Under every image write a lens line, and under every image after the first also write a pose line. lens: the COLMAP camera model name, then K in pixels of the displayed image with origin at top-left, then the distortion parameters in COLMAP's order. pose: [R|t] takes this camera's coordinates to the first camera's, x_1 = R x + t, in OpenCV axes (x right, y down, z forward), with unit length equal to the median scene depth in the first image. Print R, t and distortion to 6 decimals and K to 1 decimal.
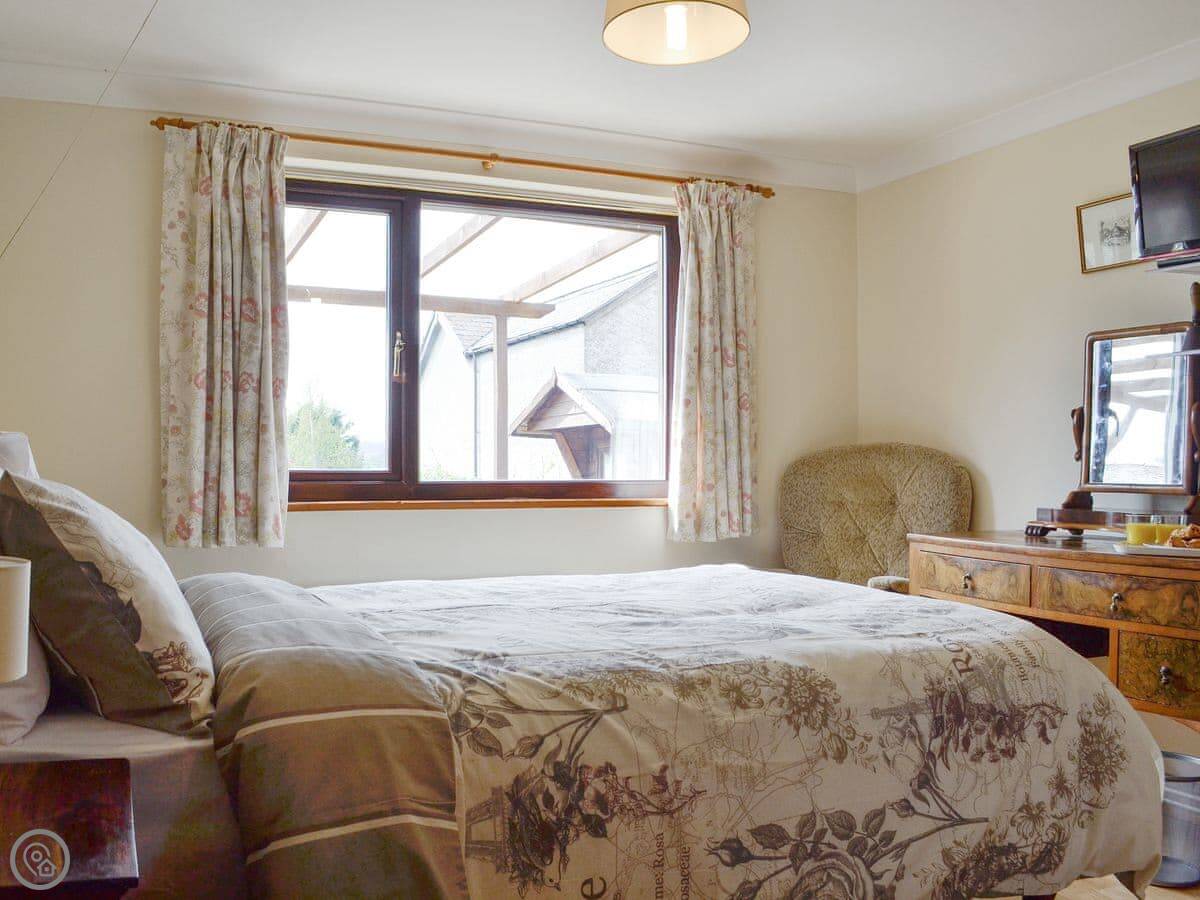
lens RADIAL K [[1679.9, 0, 599.8], [0, 1679.9, 506.8], [0, 0, 1]] dist [-0.163879, -0.003760]
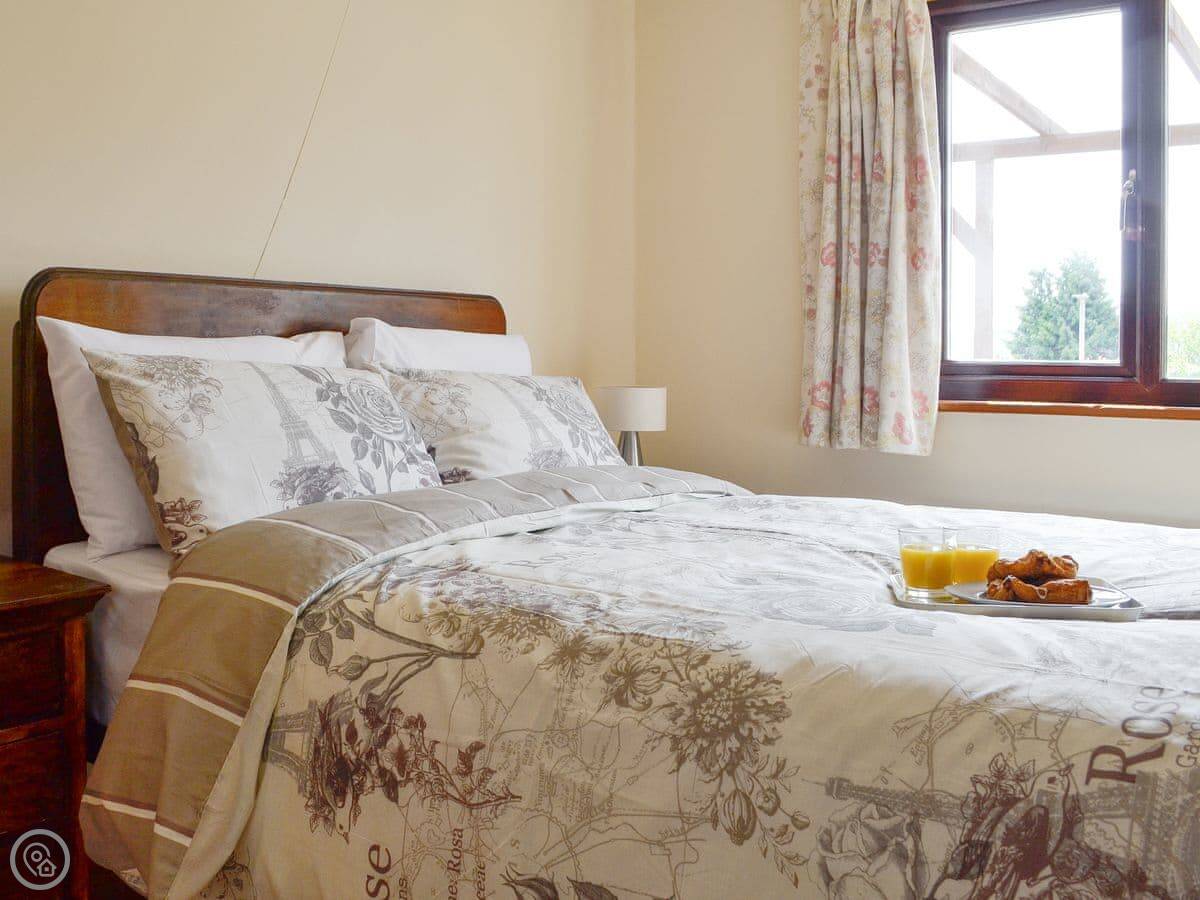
lens RADIAL K [[1679.9, 0, 599.8], [0, 1679.9, 506.8], [0, 0, 1]] dist [-0.163879, -0.003760]
pose [[0.138765, 0.075138, -0.987471, 0.745984], [-0.035816, 0.996846, 0.070819, -0.003029], [0.989677, 0.025540, 0.141018, 0.921573]]
